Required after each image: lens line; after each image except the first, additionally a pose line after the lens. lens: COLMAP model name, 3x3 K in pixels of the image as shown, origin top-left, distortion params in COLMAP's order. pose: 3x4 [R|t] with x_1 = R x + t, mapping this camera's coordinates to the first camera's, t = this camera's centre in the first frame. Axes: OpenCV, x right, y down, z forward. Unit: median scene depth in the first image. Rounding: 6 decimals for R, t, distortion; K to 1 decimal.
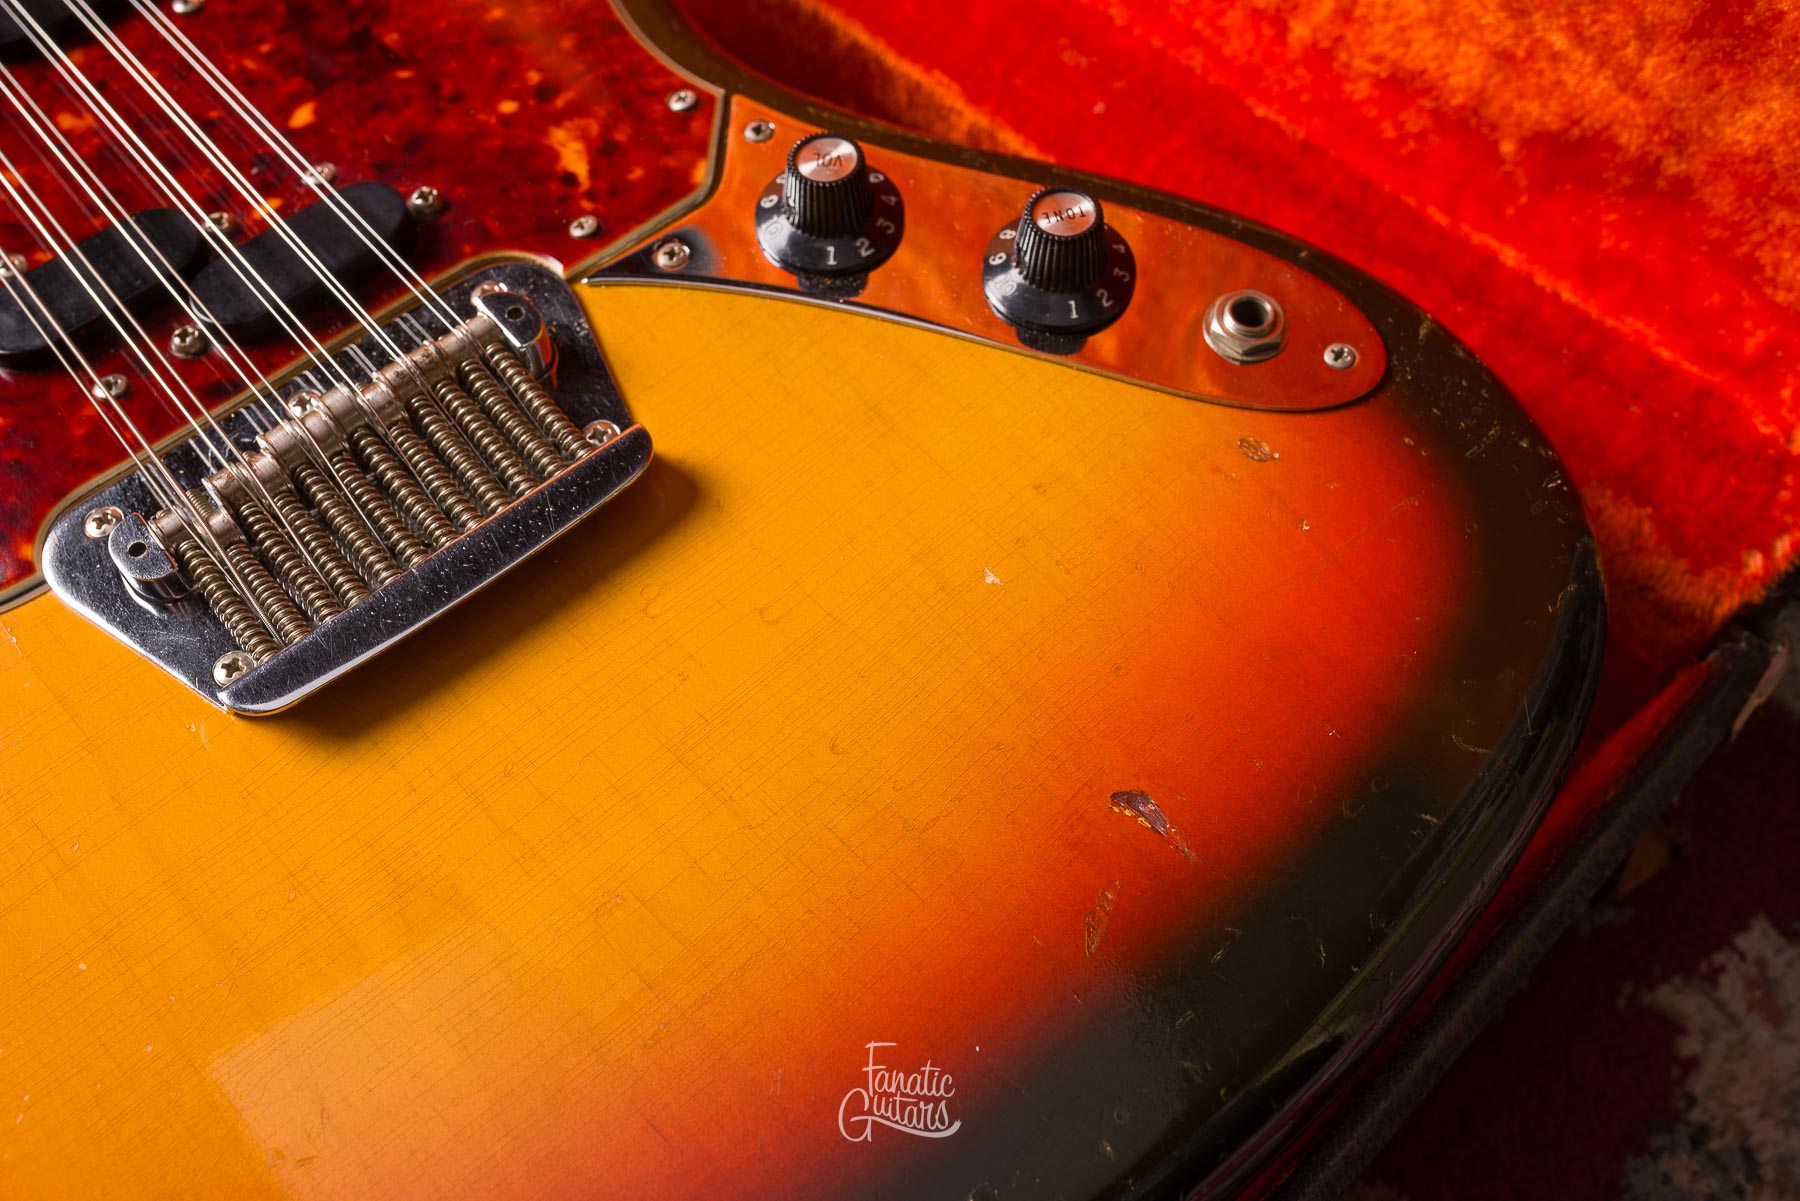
lens RADIAL K [[1811.6, 0, 897.8], [0, 1811.6, 600.1], [0, 0, 1]] dist [0.003373, -0.004320]
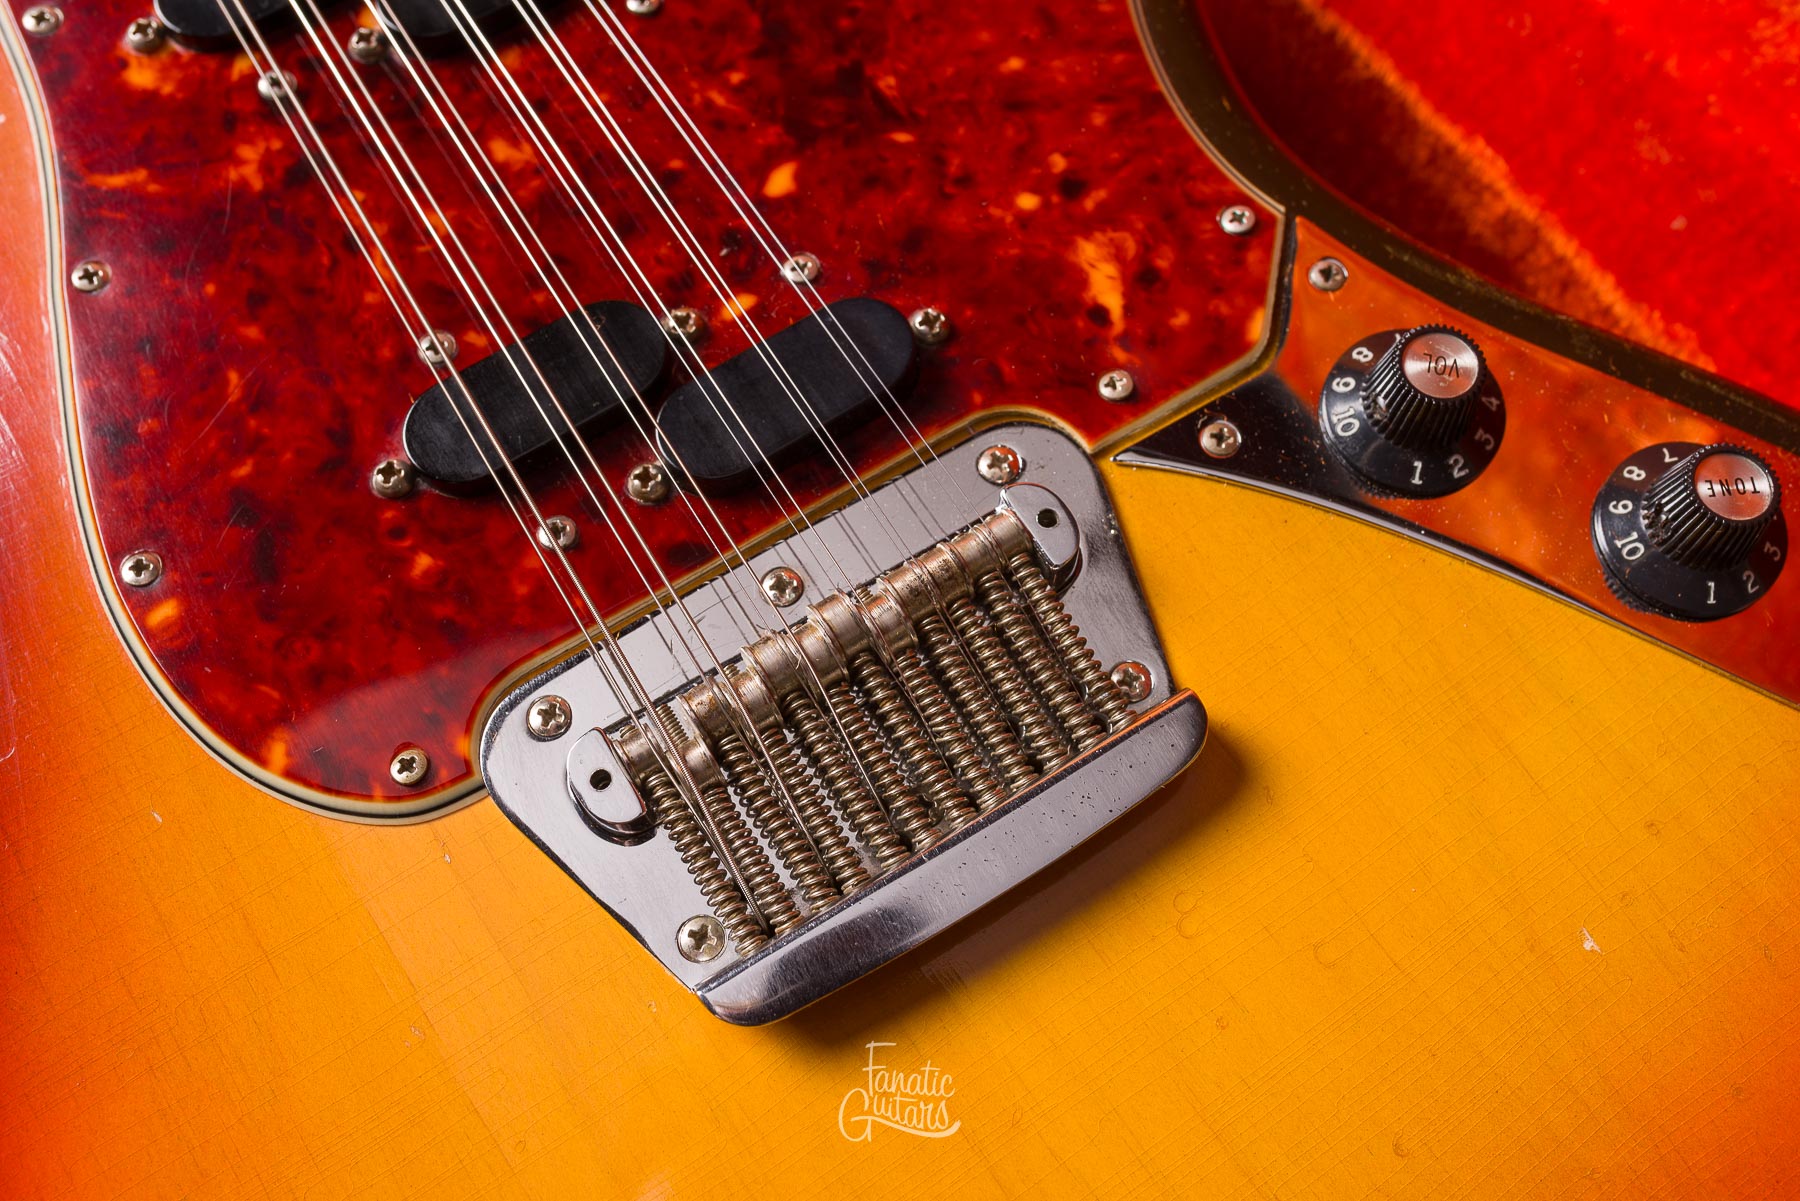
lens RADIAL K [[1837.6, 0, 898.2], [0, 1837.6, 598.3], [0, 0, 1]] dist [0.002102, -0.000386]
pose [[0.989684, 0.139437, -0.032898, -0.221854], [-0.132197, 0.977323, 0.165422, -0.227705], [0.055218, -0.159367, 0.985674, 0.143587]]
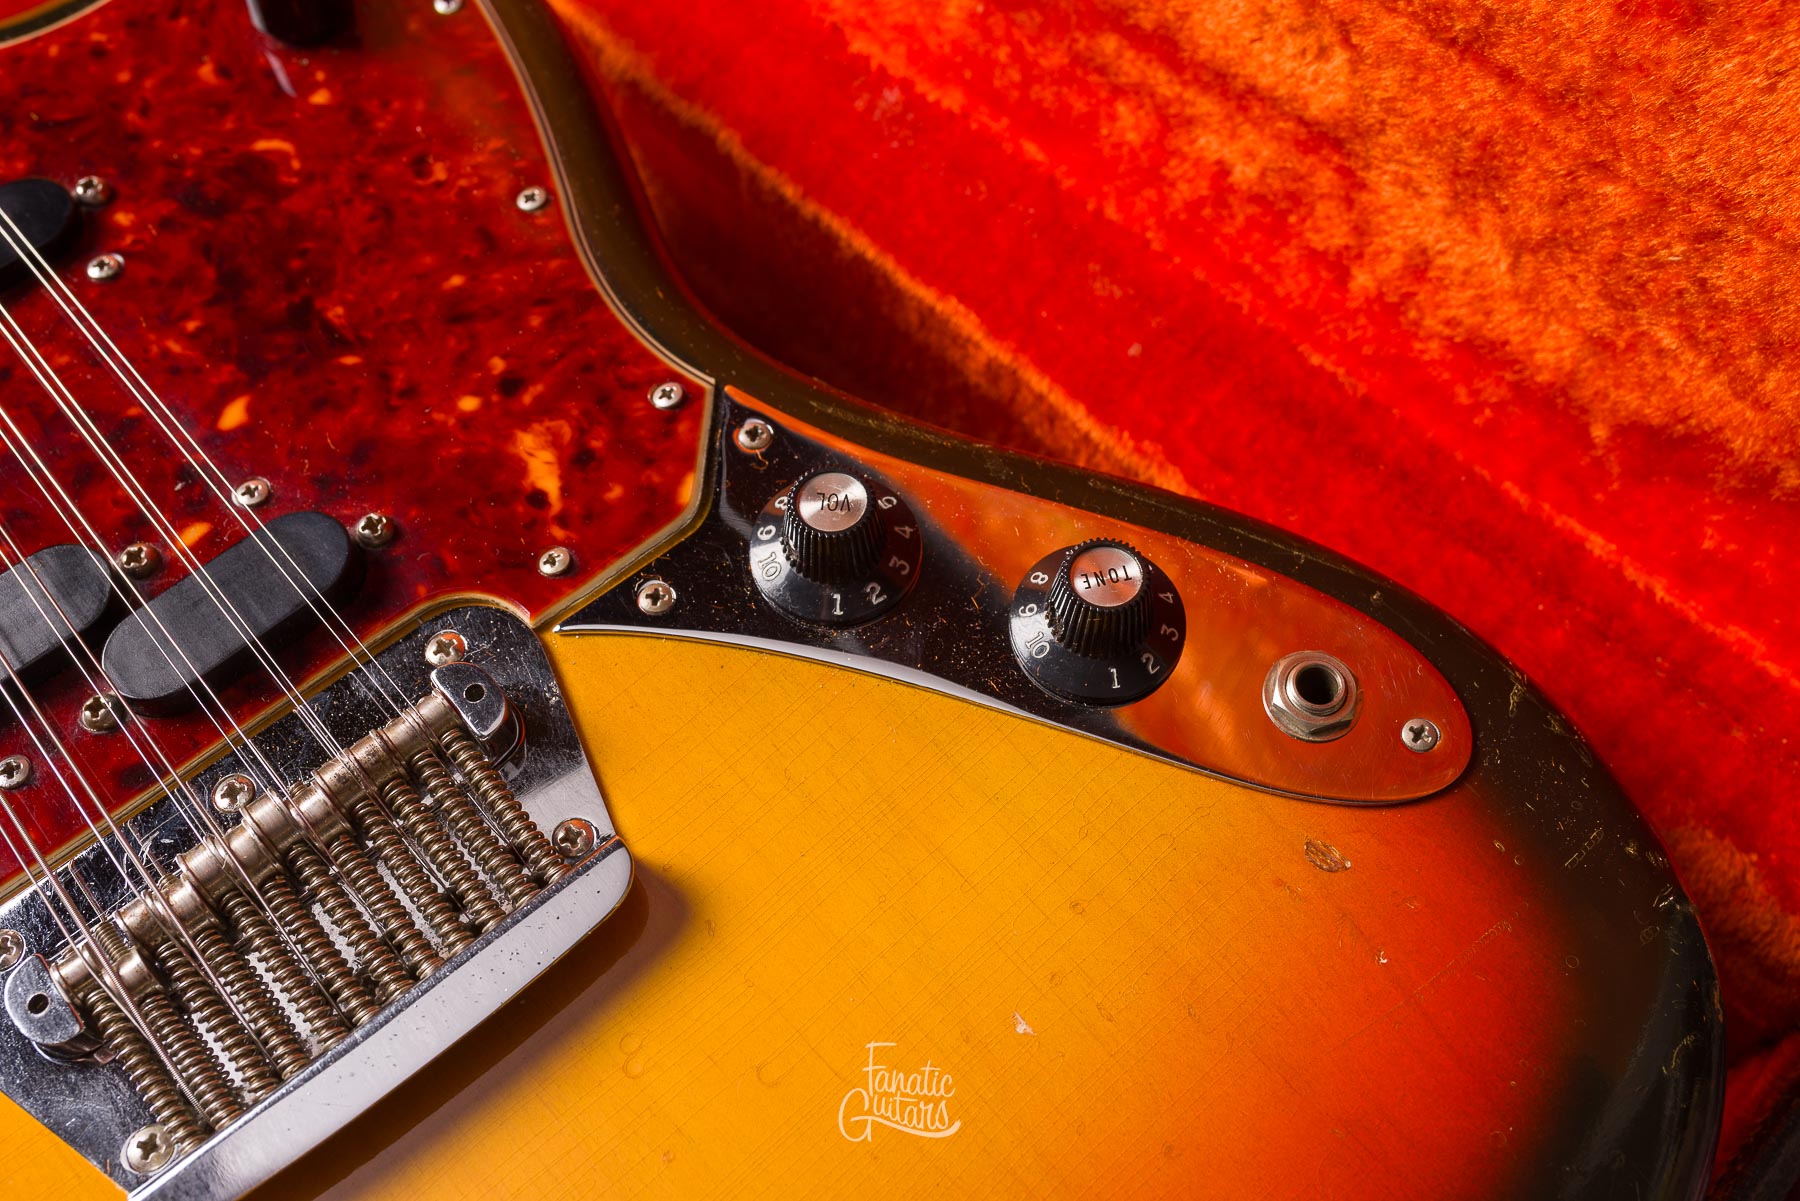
lens RADIAL K [[1811.6, 0, 897.8], [0, 1811.6, 600.1], [0, 0, 1]] dist [0.003373, -0.004320]
pose [[0.999989, 0.001918, 0.004173, -0.010655], [-0.002098, 0.999054, 0.043436, -0.217118], [-0.004086, -0.043444, 0.999048, 0.118873]]
